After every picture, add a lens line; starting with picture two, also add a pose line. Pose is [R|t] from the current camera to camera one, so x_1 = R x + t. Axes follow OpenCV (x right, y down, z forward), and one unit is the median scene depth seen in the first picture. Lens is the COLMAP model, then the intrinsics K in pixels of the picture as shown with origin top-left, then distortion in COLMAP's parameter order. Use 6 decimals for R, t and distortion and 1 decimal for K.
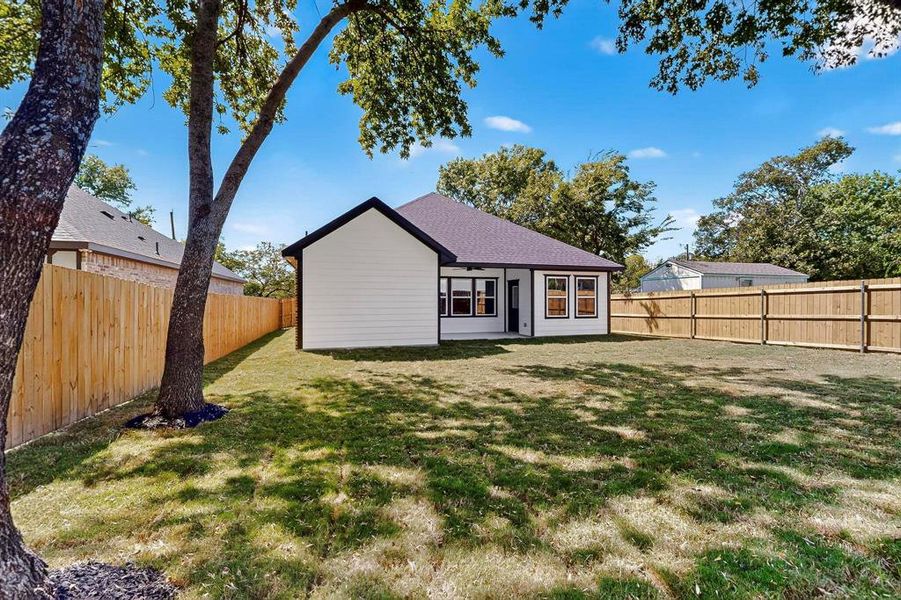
lens RADIAL K [[394.1, 0, 452.9], [0, 394.1, 300.0], [0, 0, 1]] dist [0.002251, 0.000458]
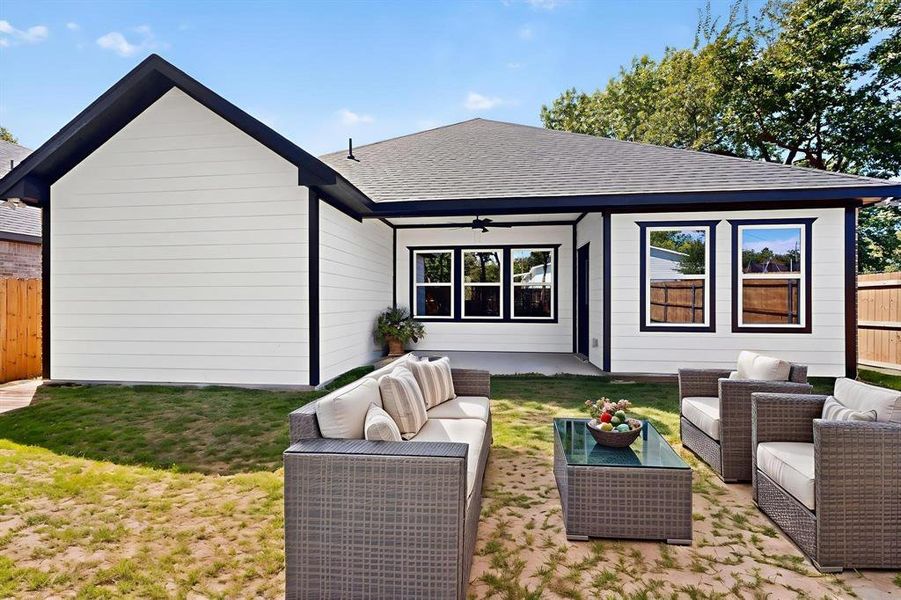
lens RADIAL K [[394.1, 0, 450.1], [0, 394.1, 301.7], [0, 0, 1]] dist [0.002251, 0.000458]
pose [[0.911528, 0.002519, -0.411230, 0.216380], [-0.000747, 0.999990, 0.004469, 0.015418], [0.411237, -0.003766, 0.911521, 0.532579]]
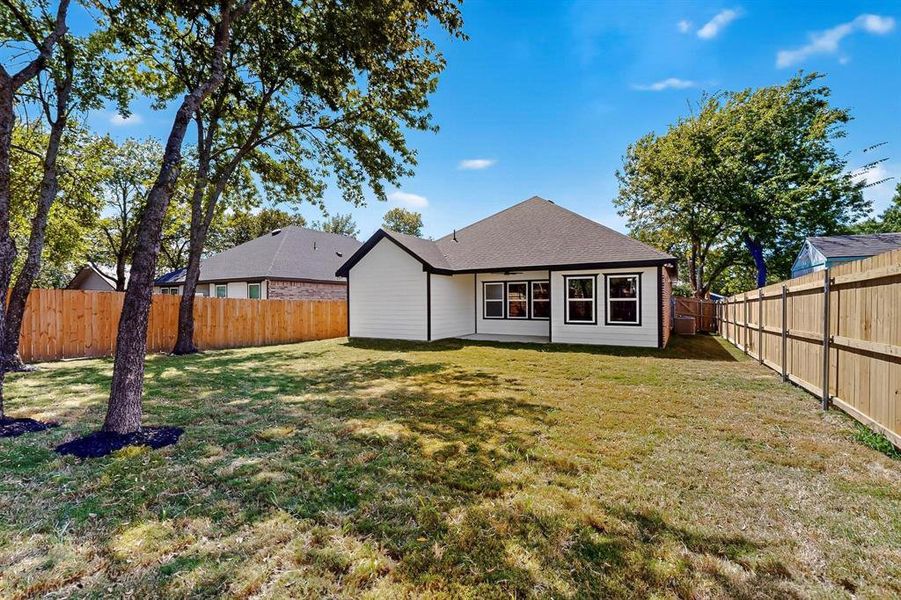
lens RADIAL K [[394.1, 0, 449.5], [0, 394.1, 303.1], [0, 0, 1]] dist [0.002251, 0.000458]
pose [[0.669770, 0.001168, -0.742568, 0.714064], [0.006487, 0.999951, 0.007424, -0.008813], [0.742540, -0.009790, 0.669730, 0.192689]]
